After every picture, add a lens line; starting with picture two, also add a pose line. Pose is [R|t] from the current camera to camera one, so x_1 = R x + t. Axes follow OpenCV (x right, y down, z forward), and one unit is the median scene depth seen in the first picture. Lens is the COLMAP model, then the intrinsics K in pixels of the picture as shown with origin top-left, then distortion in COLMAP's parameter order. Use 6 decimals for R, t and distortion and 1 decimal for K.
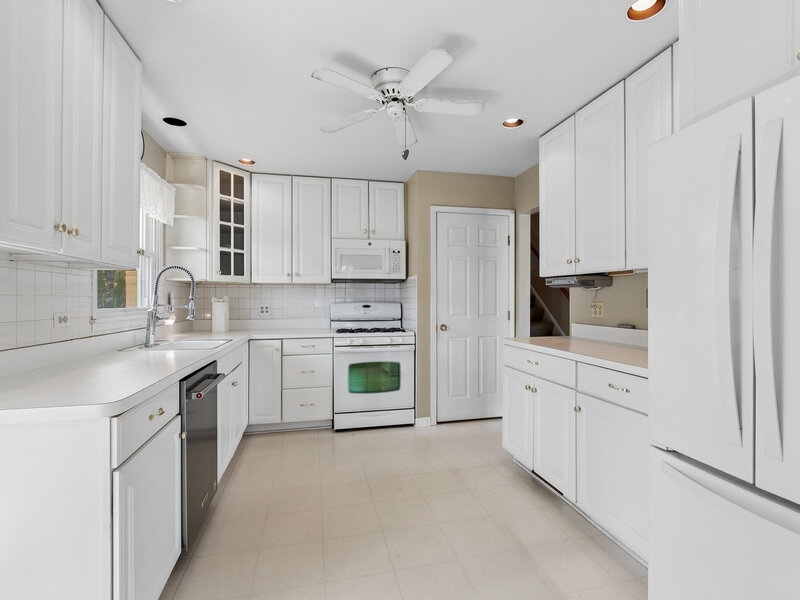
lens RADIAL K [[399.1, 0, 400.0], [0, 399.1, 300.0], [0, 0, 1]] dist [-0.000390, -0.000113]
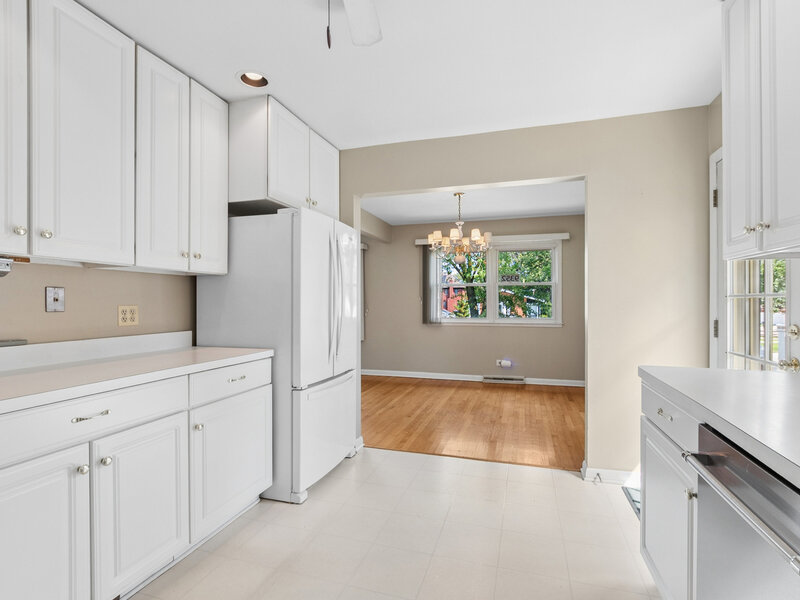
lens RADIAL K [[399.1, 0, 400.0], [0, 399.1, 300.0], [0, 0, 1]] dist [-0.000390, -0.000113]
pose [[-0.867812, -0.001904, 0.496890, -0.358902], [-0.004171, 0.999985, -0.003452, -0.004316], [-0.496876, -0.005068, -0.867807, 1.506047]]
